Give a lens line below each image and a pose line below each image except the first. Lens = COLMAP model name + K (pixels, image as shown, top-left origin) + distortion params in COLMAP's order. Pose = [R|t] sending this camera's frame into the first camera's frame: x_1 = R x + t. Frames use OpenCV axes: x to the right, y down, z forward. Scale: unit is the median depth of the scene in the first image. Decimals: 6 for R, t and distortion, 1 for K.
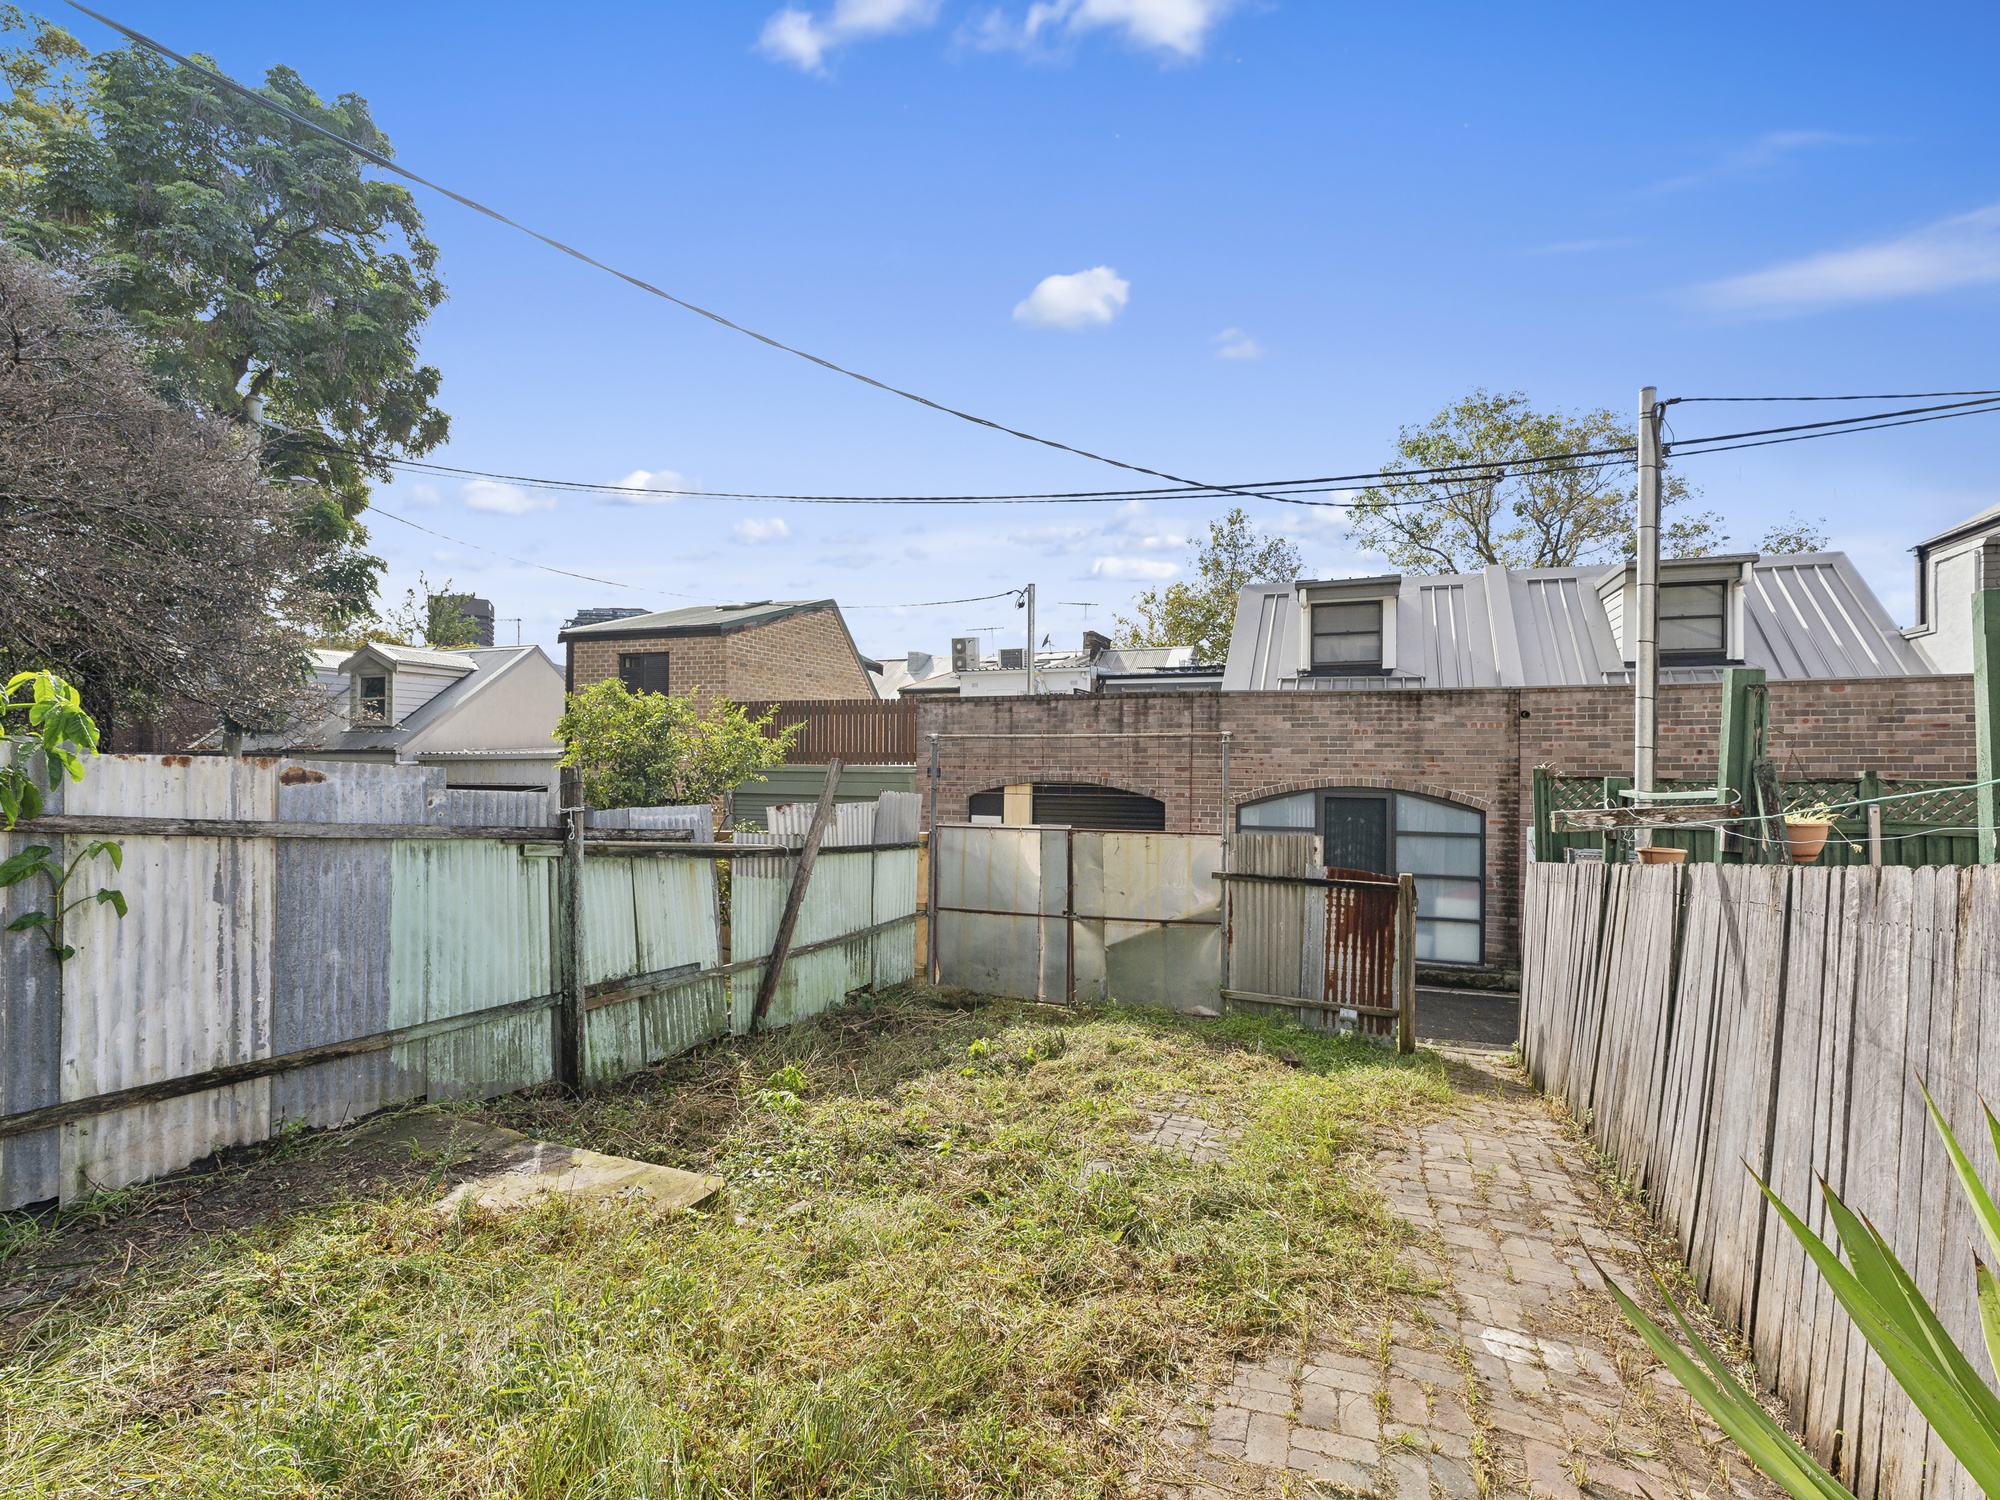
lens RADIAL K [[933.5, 0, 996.9], [0, 933.5, 803.1], [0, 0, 1]] dist [0.000418, 0.000084]
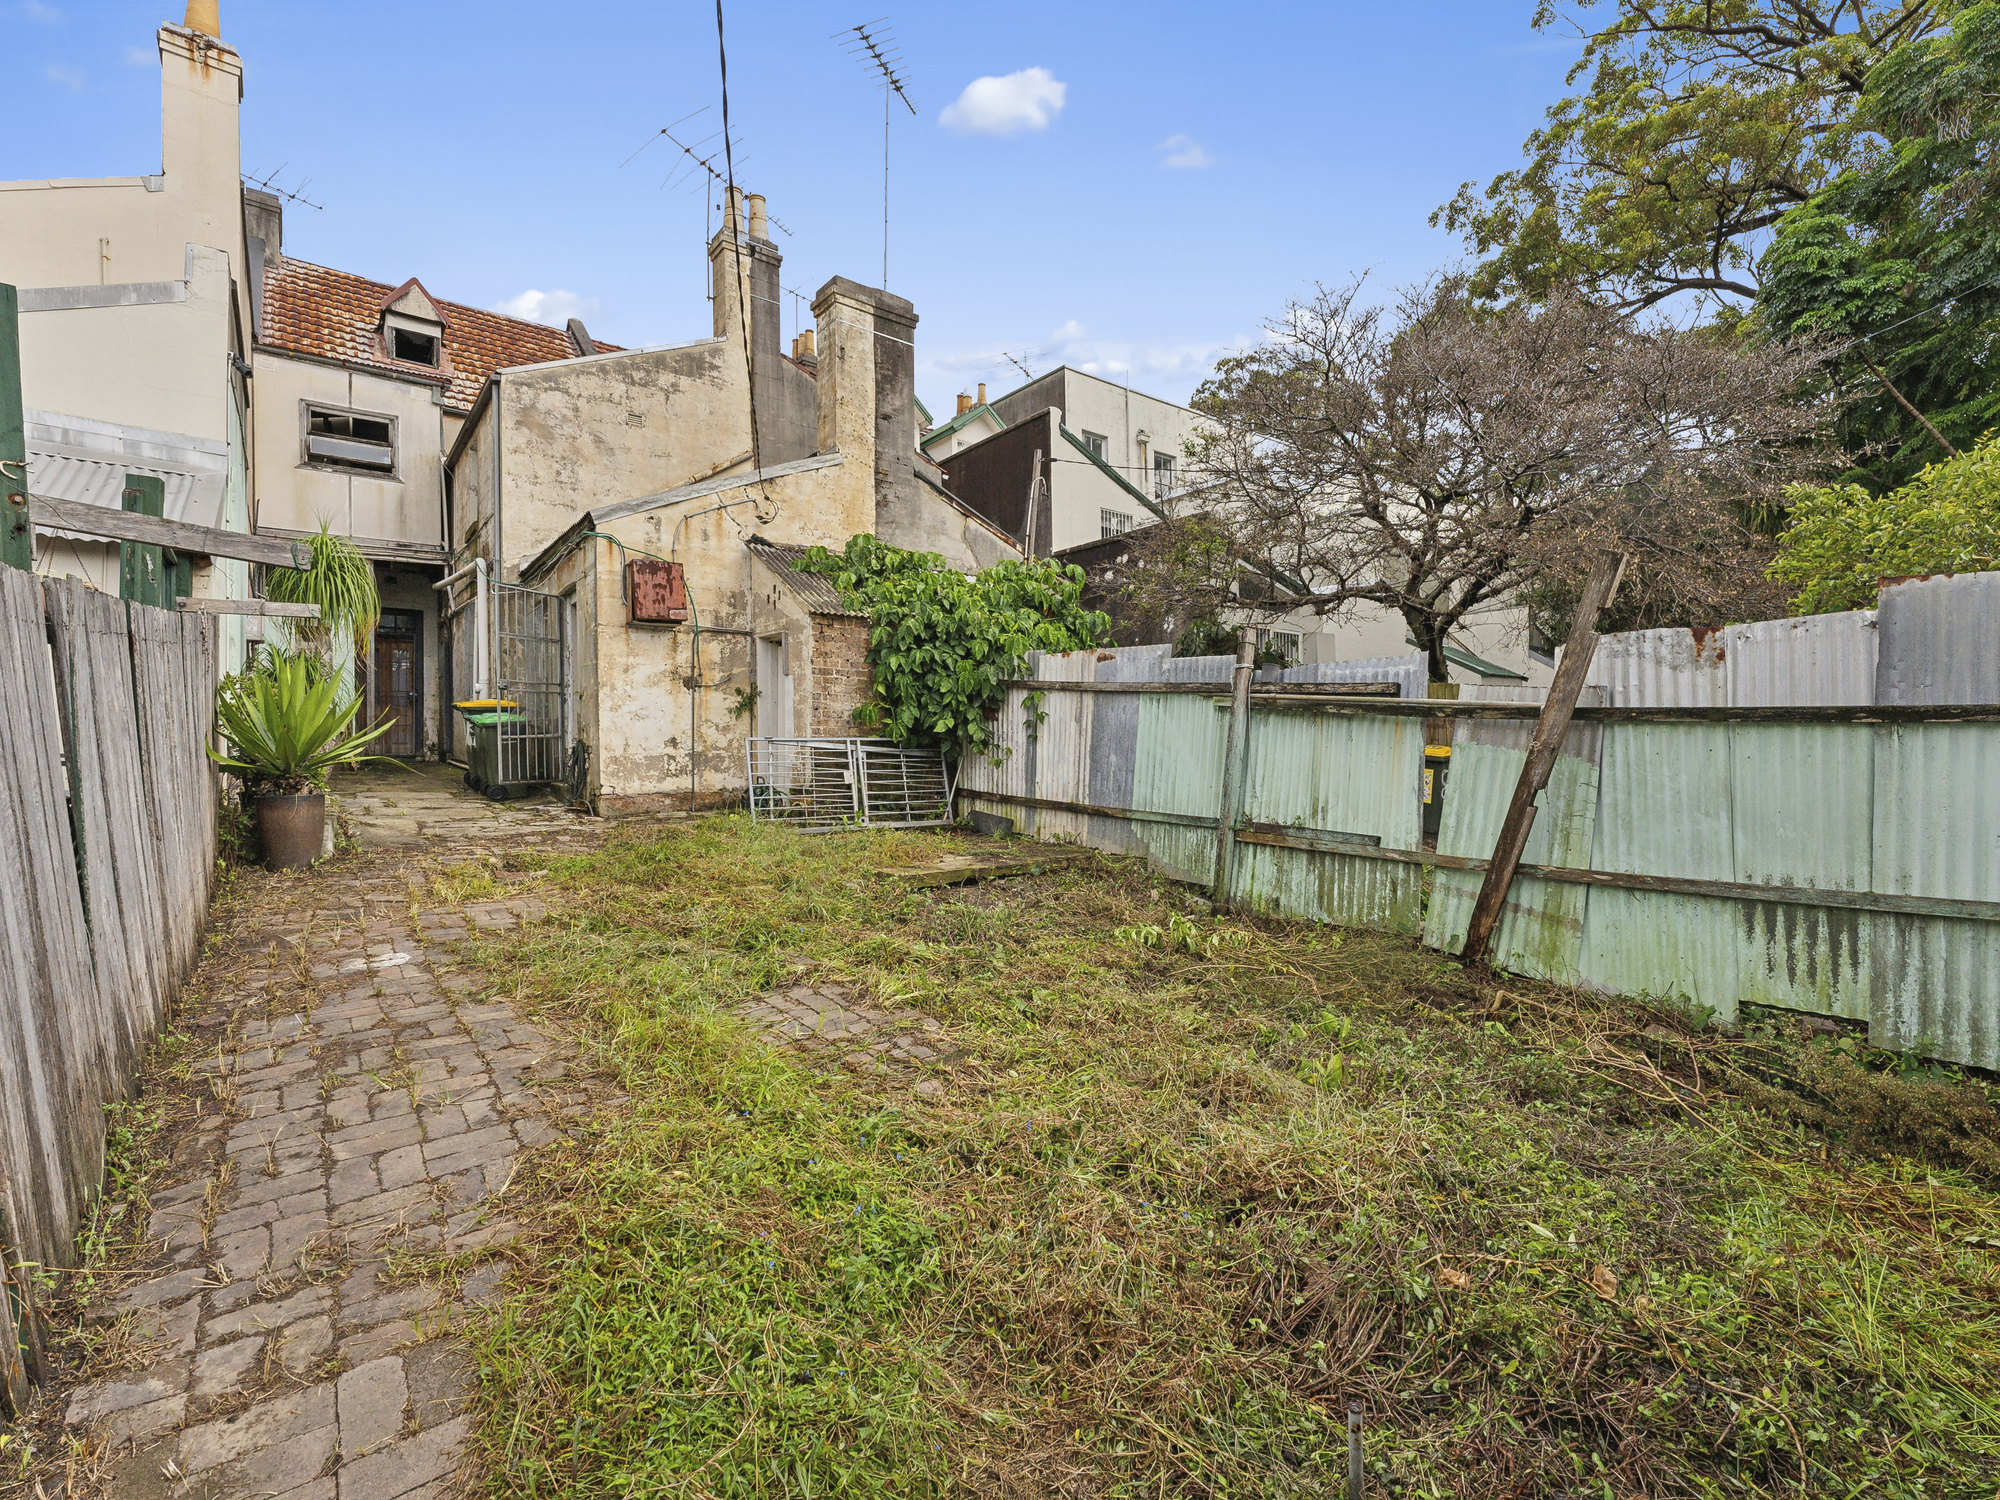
lens RADIAL K [[867.4, 0, 1000.0], [0, 867.4, 750.0], [0, 0, 1]] dist [-0.000502, -0.000082]
pose [[-0.496170, 0.018507, -0.868028, 0.660892], [-0.005629, 0.999683, 0.024532, 0.088921], [0.868207, 0.017058, -0.495909, 1.332939]]
